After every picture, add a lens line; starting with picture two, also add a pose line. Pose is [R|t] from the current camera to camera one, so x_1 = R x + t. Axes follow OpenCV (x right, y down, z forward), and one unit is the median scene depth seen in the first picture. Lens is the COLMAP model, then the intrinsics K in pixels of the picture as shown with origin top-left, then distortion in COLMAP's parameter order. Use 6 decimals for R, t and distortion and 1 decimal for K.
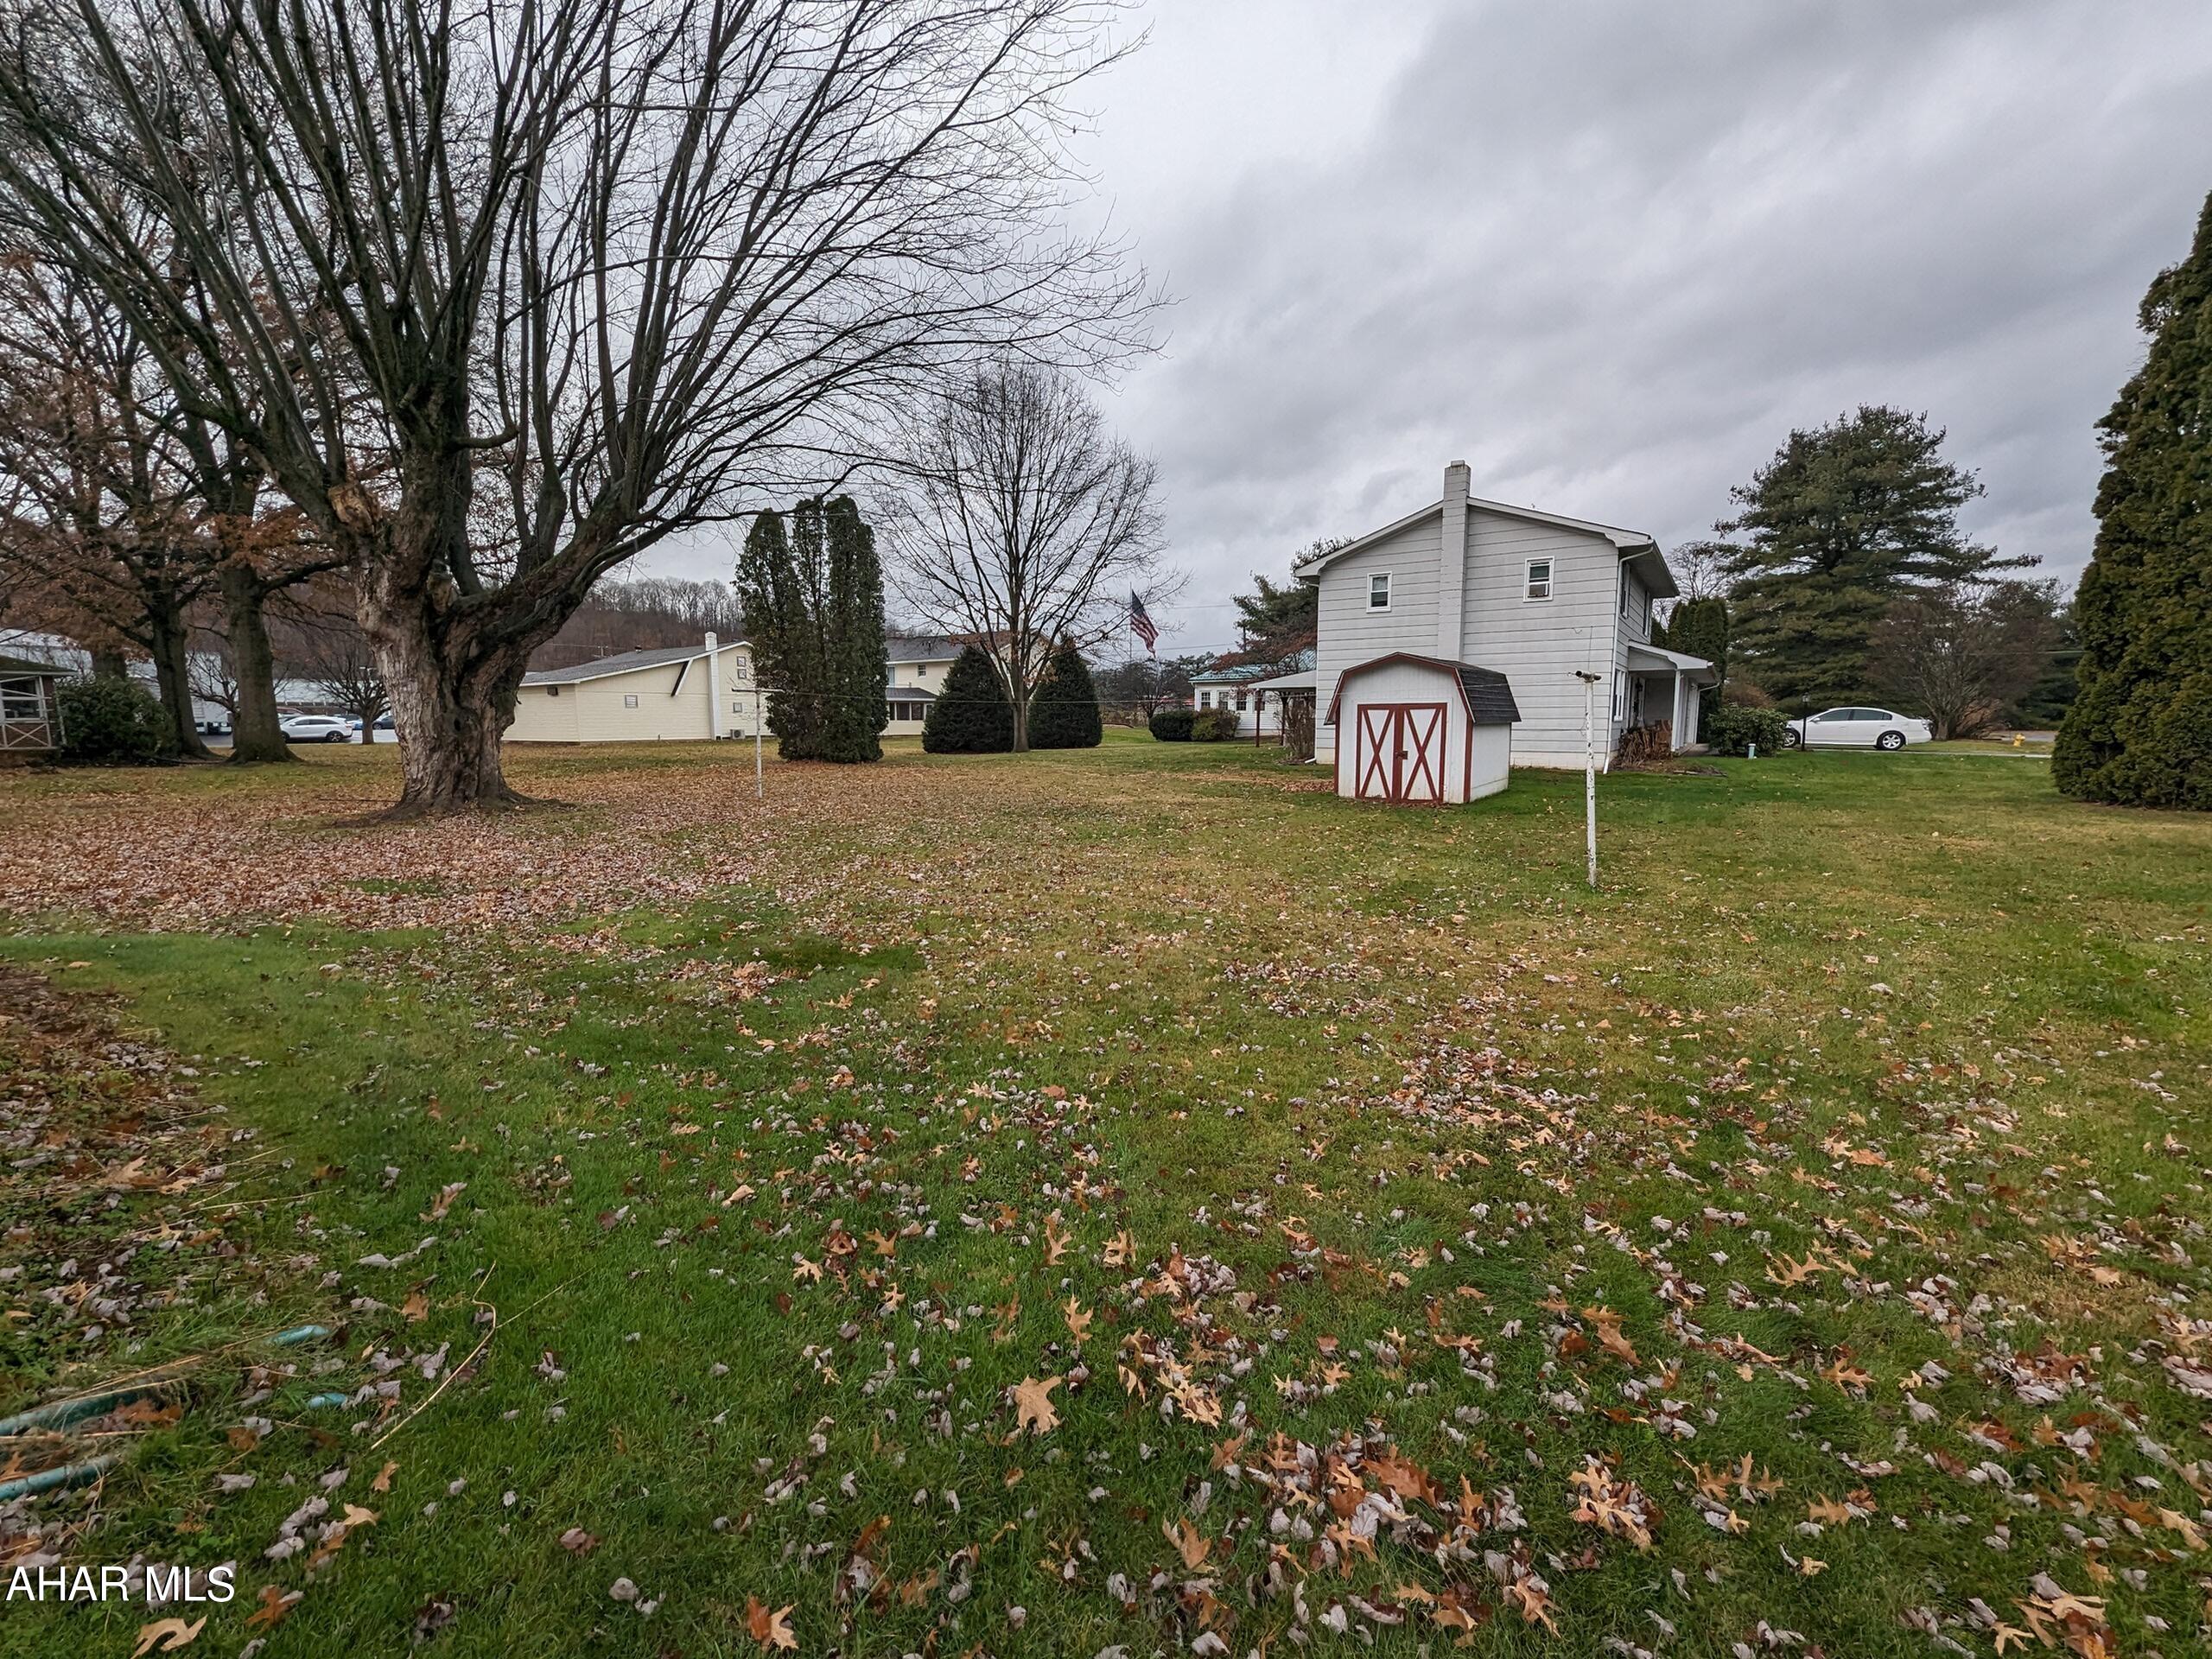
lens RADIAL K [[901.6, 0, 1106.0], [0, 901.6, 829.5], [0, 0, 1]] dist [-0.000211, -0.000827]
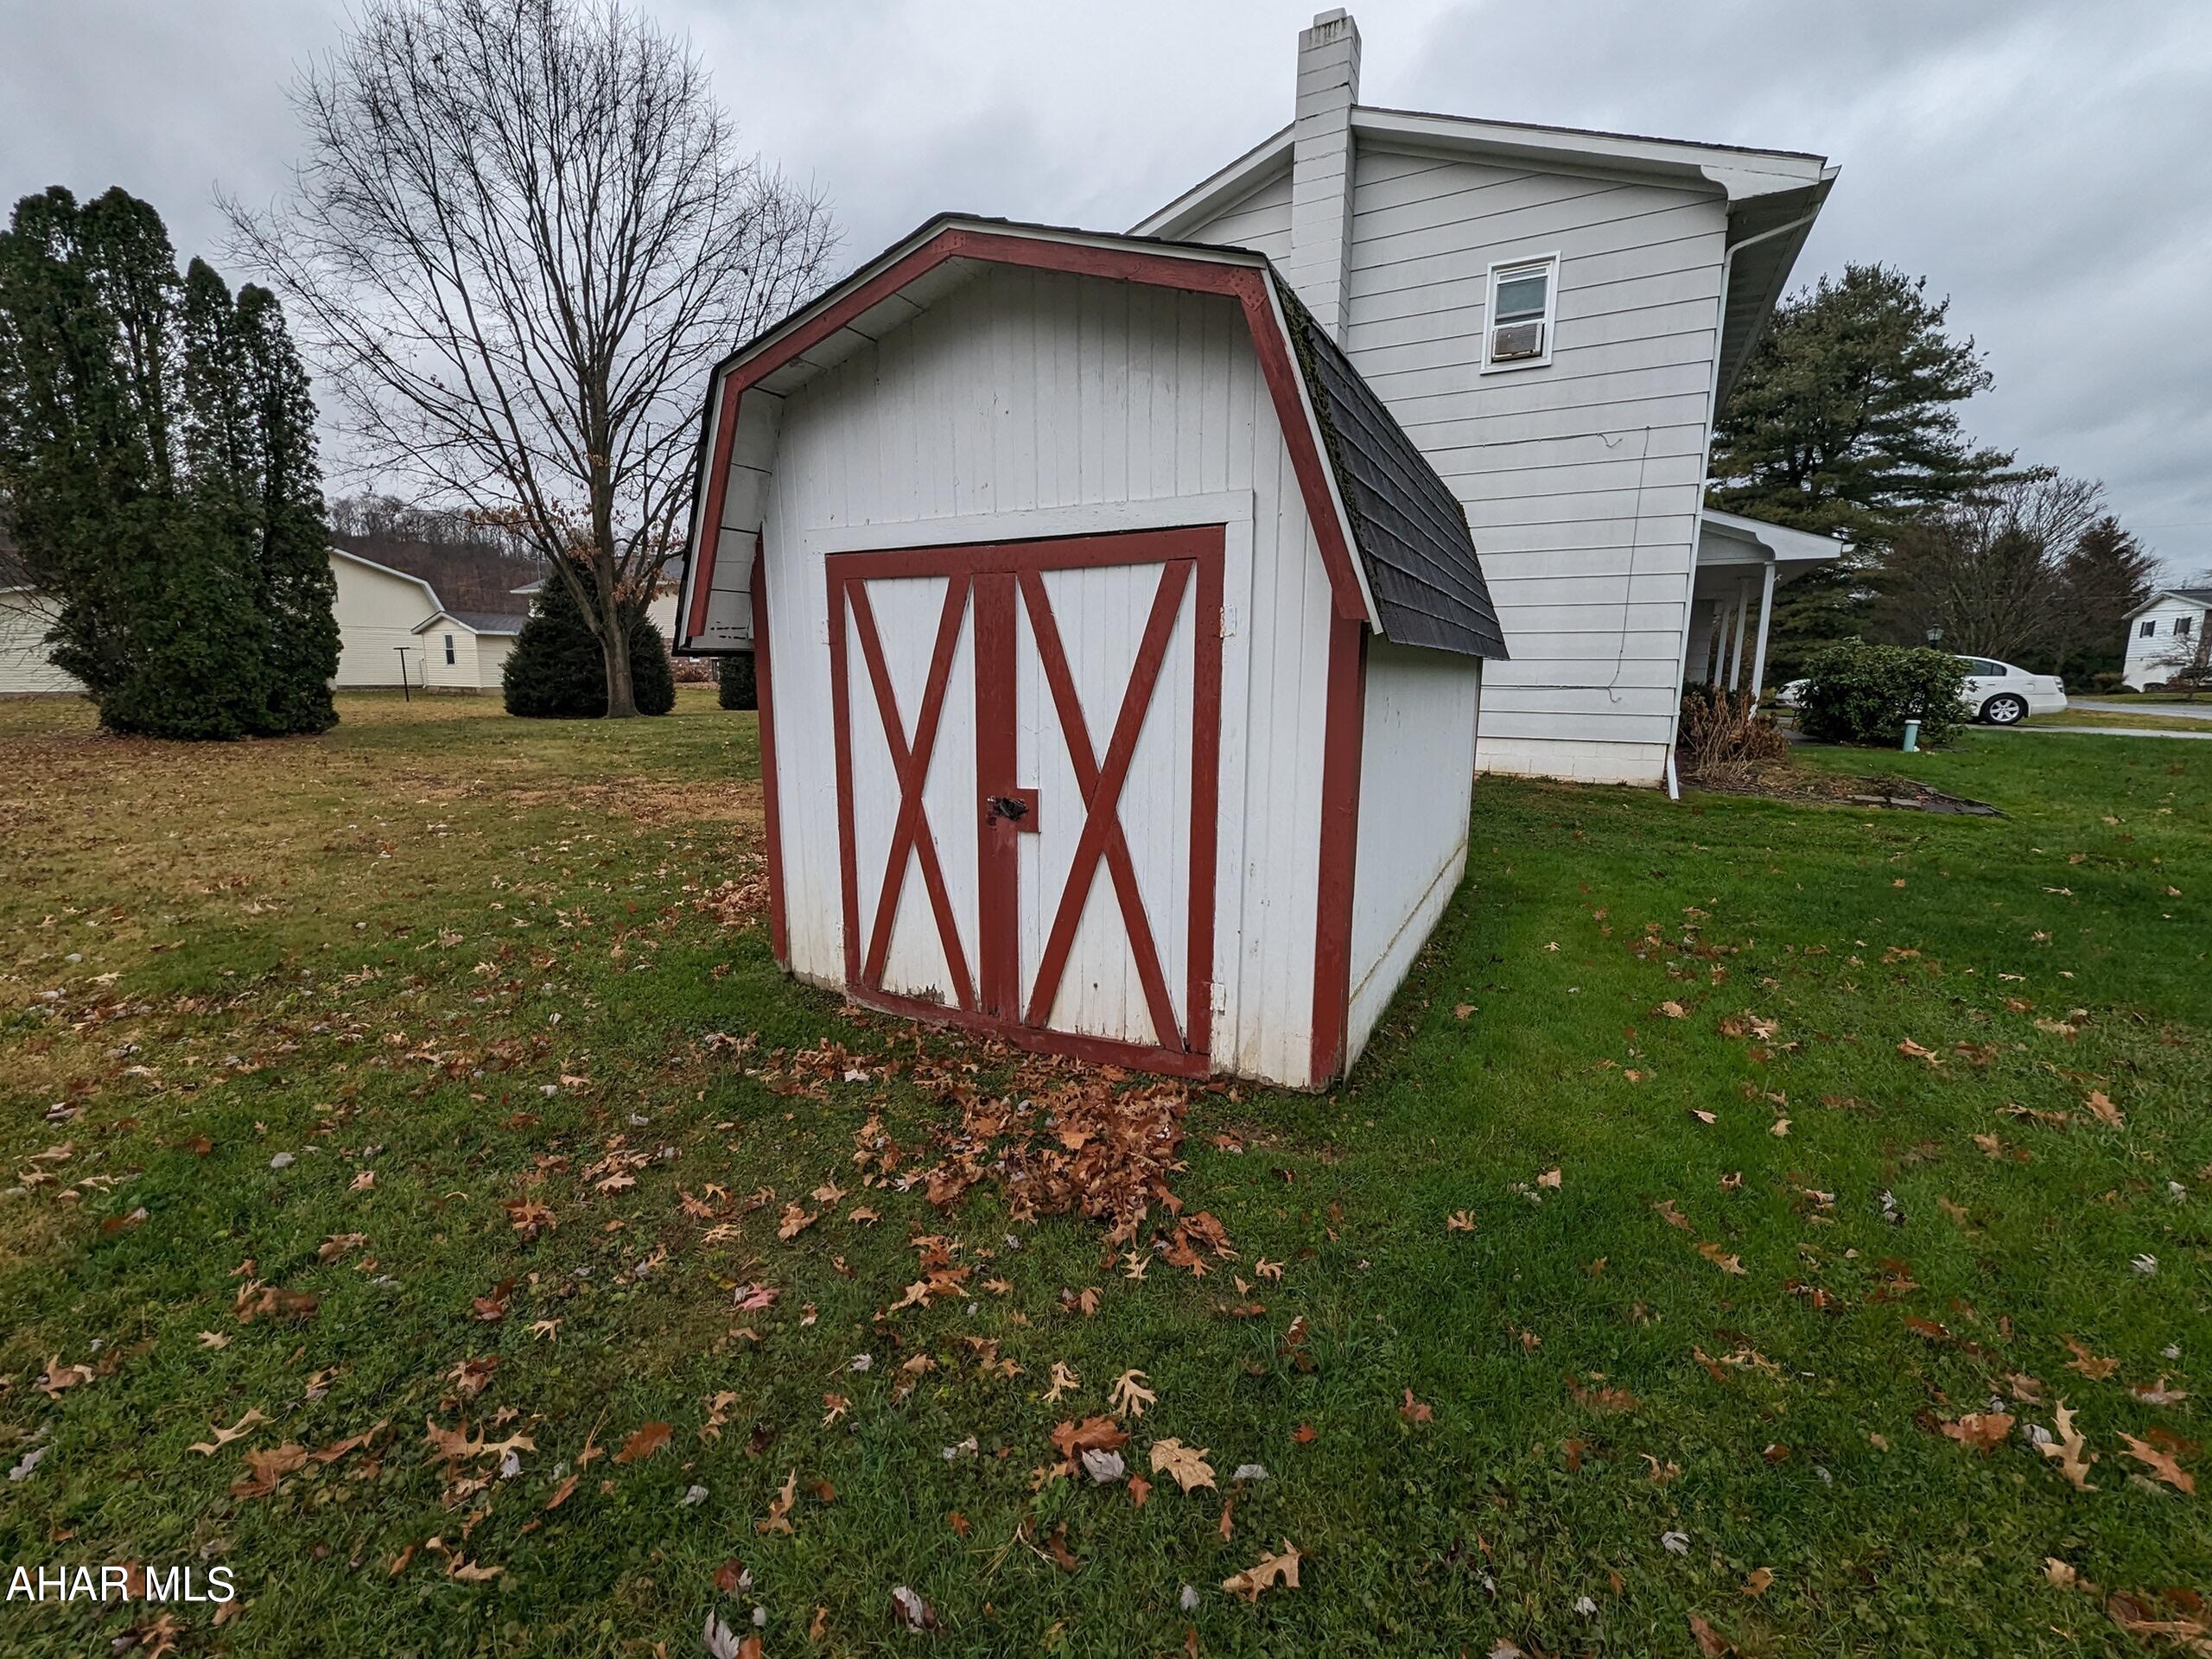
lens RADIAL K [[885.4, 0, 1098.2], [0, 885.4, 833.0], [0, 0, 1]] dist [0.000049, -0.000150]
pose [[0.994364, -0.009990, 0.105552, 0.229122], [0.004076, 0.998417, 0.056093, -0.062108], [-0.105945, -0.055347, 0.992830, 0.566739]]
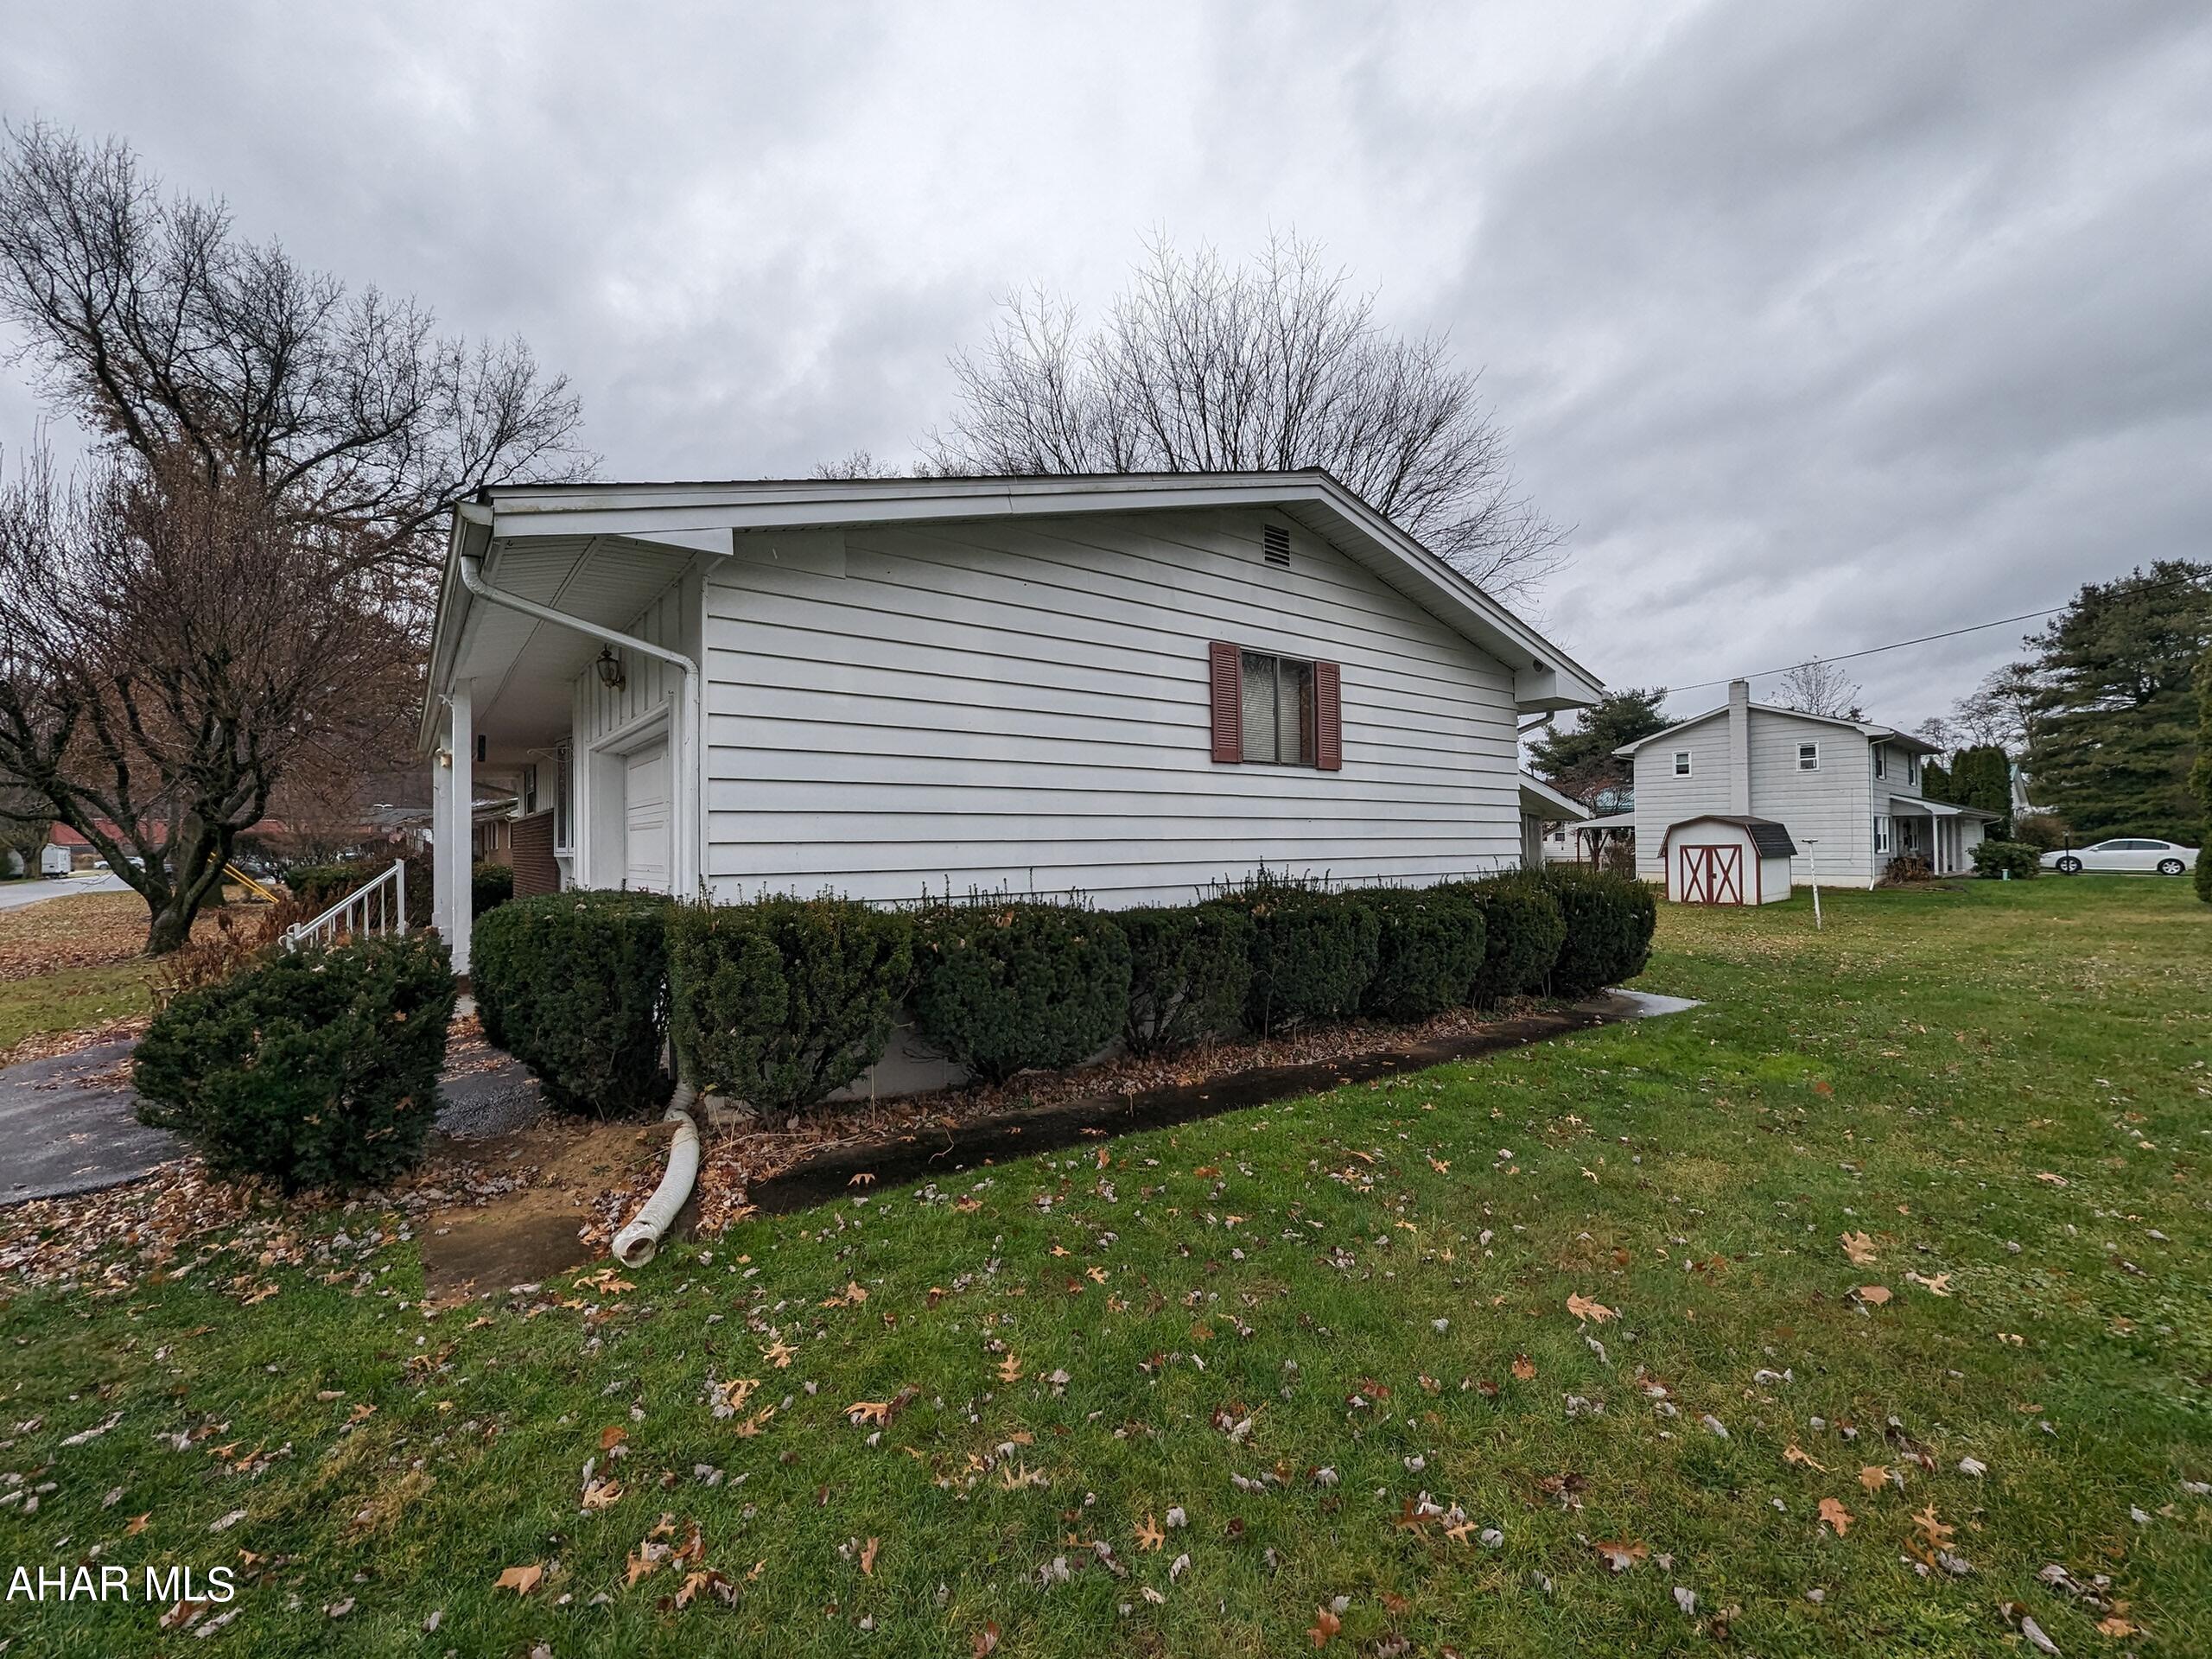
lens RADIAL K [[901.6, 0, 1106.0], [0, 901.6, 829.5], [0, 0, 1]] dist [-0.000211, -0.000827]
pose [[0.967817, -0.009257, -0.251484, -0.233462], [-0.025206, 0.990732, -0.133473, 0.057550], [0.250389, 0.135517, 0.958614, -0.615544]]
